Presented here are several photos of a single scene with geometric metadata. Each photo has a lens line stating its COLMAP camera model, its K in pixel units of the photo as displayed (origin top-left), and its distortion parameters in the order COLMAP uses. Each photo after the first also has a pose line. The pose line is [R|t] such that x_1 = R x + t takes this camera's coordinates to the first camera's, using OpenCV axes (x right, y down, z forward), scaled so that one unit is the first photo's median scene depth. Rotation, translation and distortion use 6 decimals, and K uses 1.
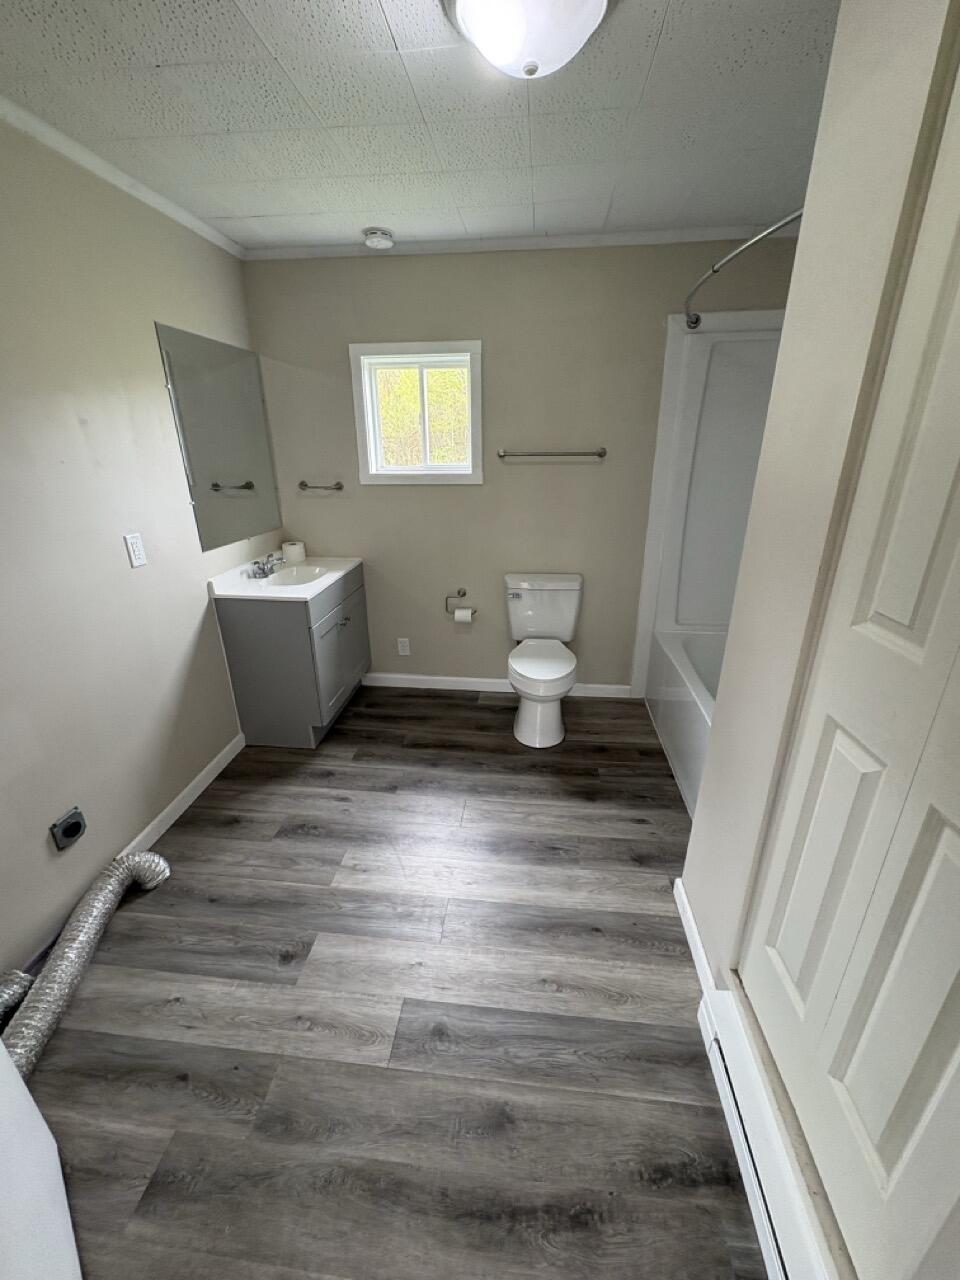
lens RADIAL K [[507.6, 0, 482.3], [0, 507.6, 640.6], [0, 0, 1]] dist [-0.000957, -0.000312]
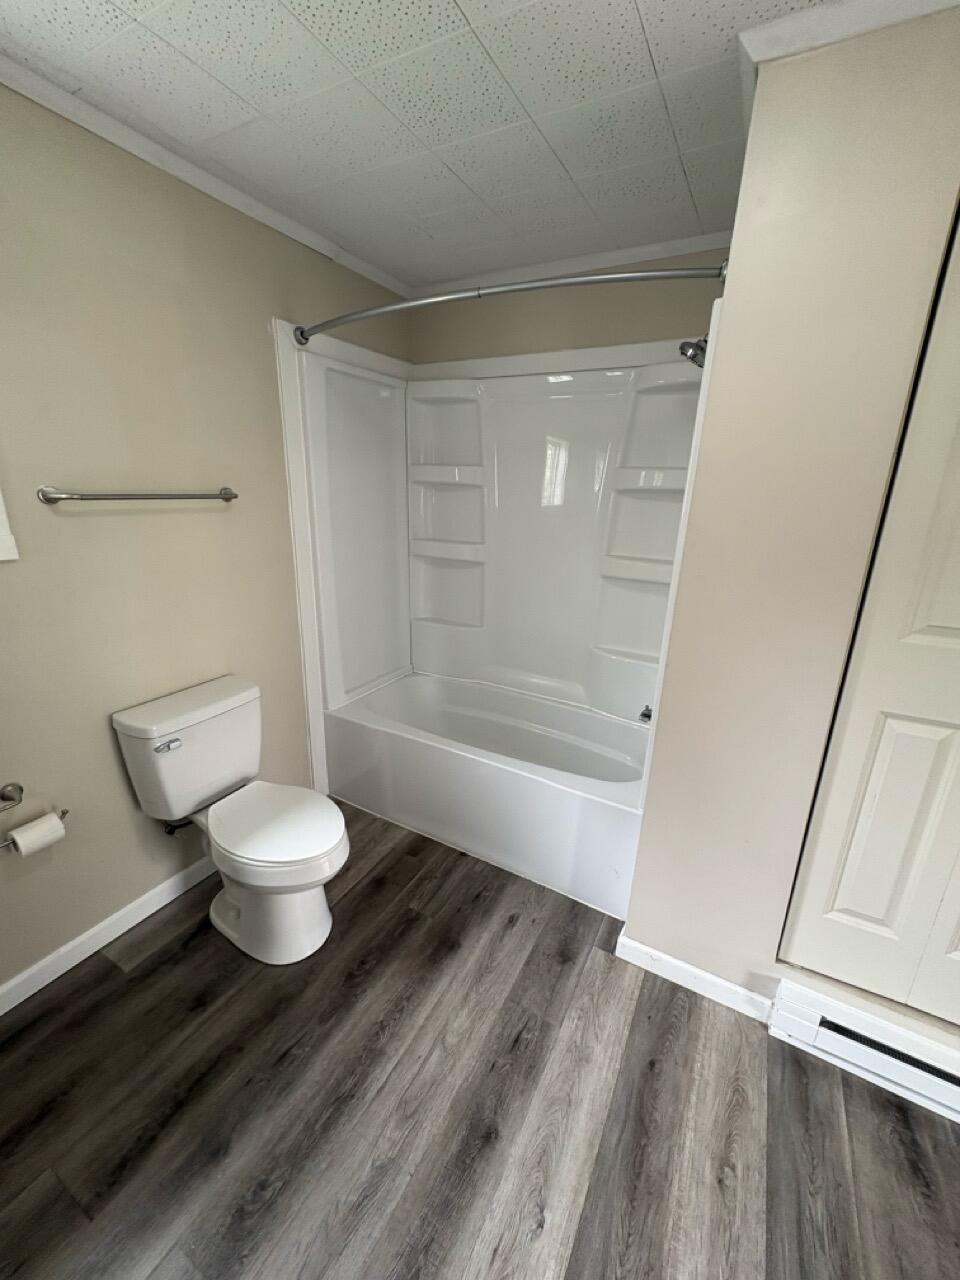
lens RADIAL K [[507.6, 0, 479.5], [0, 507.6, 637.9], [0, 0, 1]] dist [-0.000957, -0.000312]
pose [[0.386095, -0.246474, 0.888921, -0.302144], [0.304264, 0.943741, 0.129520, -0.189920], [-0.870835, 0.220460, 0.439367, 0.490214]]
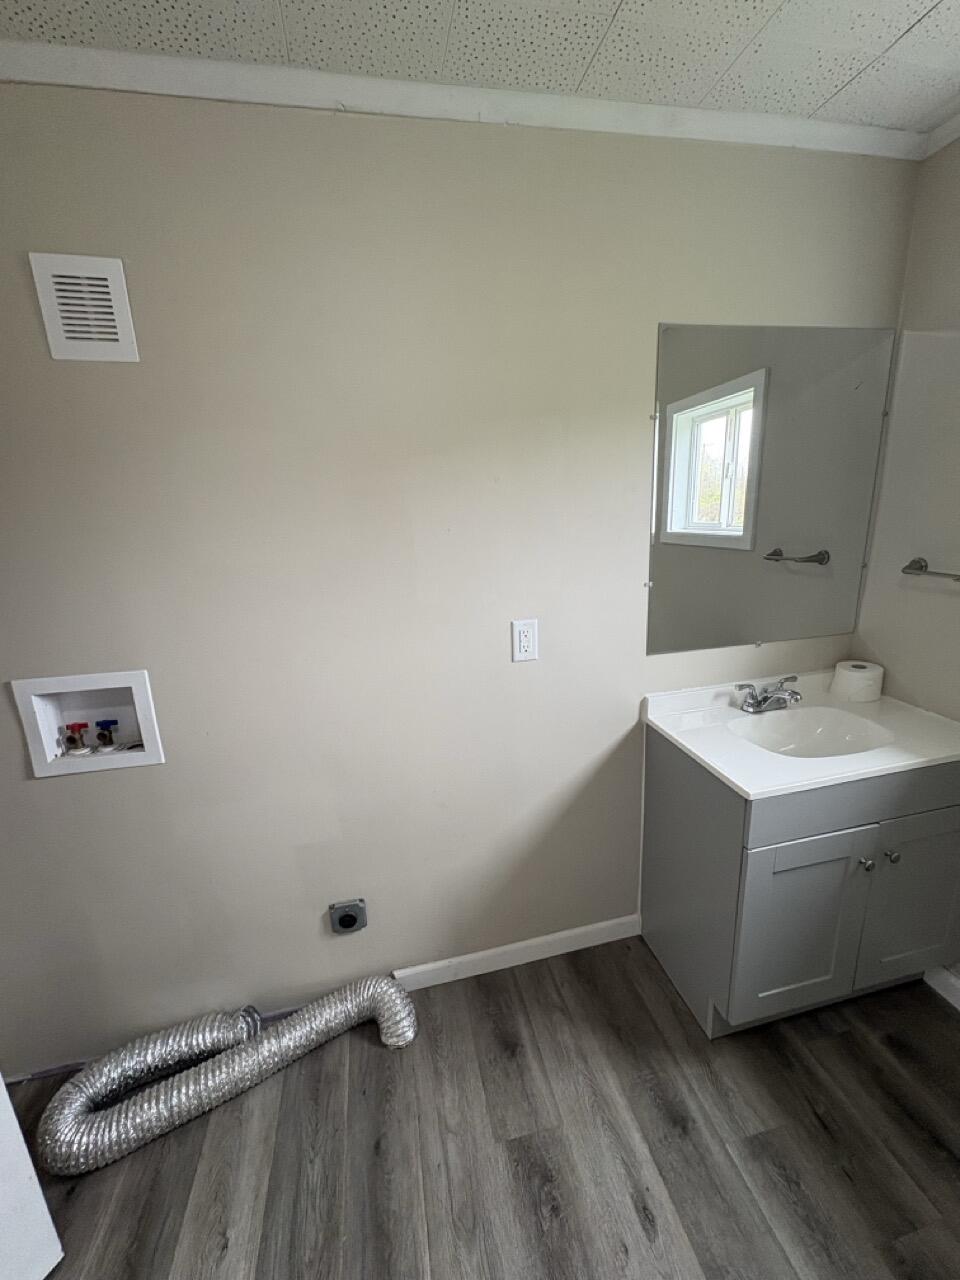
lens RADIAL K [[507.6, 0, 483.2], [0, 507.6, 638.5], [0, 0, 1]] dist [-0.000957, -0.000312]
pose [[0.312679, 0.228266, -0.922023, -0.004629], [-0.302969, 0.943960, 0.130953, -0.223992], [0.900245, 0.238398, 0.364314, 0.572366]]
